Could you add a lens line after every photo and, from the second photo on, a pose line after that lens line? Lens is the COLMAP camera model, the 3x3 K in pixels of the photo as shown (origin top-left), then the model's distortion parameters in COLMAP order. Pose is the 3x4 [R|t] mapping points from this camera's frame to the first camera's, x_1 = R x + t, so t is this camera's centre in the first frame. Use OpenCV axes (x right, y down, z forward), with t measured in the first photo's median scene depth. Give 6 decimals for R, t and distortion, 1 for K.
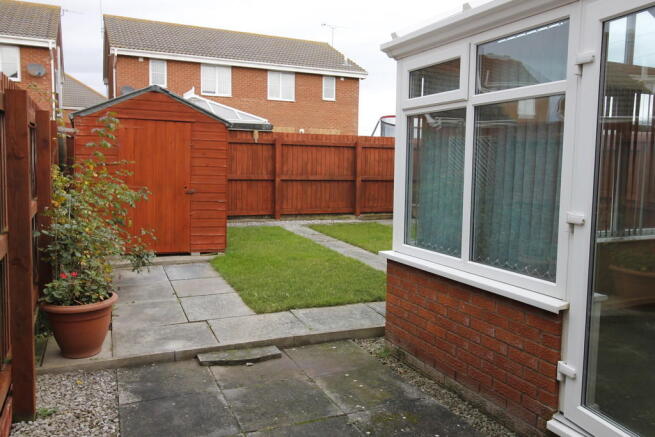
lens RADIAL K [[534.1, 0, 324.7], [0, 534.1, 218.1], [0, 0, 1]] dist [-0.001490, 0.005436]
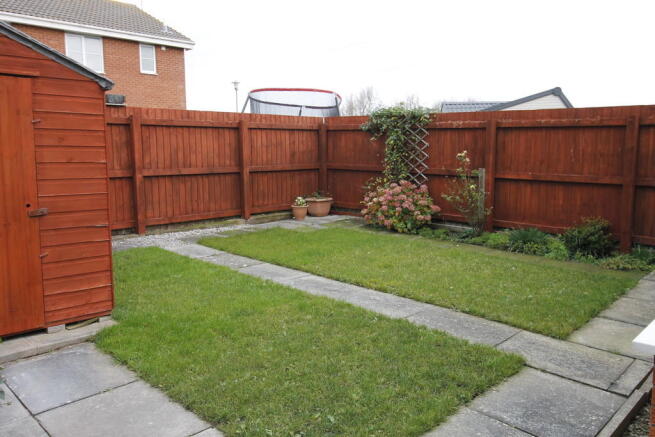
lens RADIAL K [[534.1, 0, 331.9], [0, 534.1, 215.9], [0, 0, 1]] dist [-0.001490, 0.005436]
pose [[0.922806, -0.072152, 0.378448, -0.117451], [0.062708, 0.997337, 0.037238, -0.030248], [-0.380127, -0.010632, 0.924873, 0.261790]]
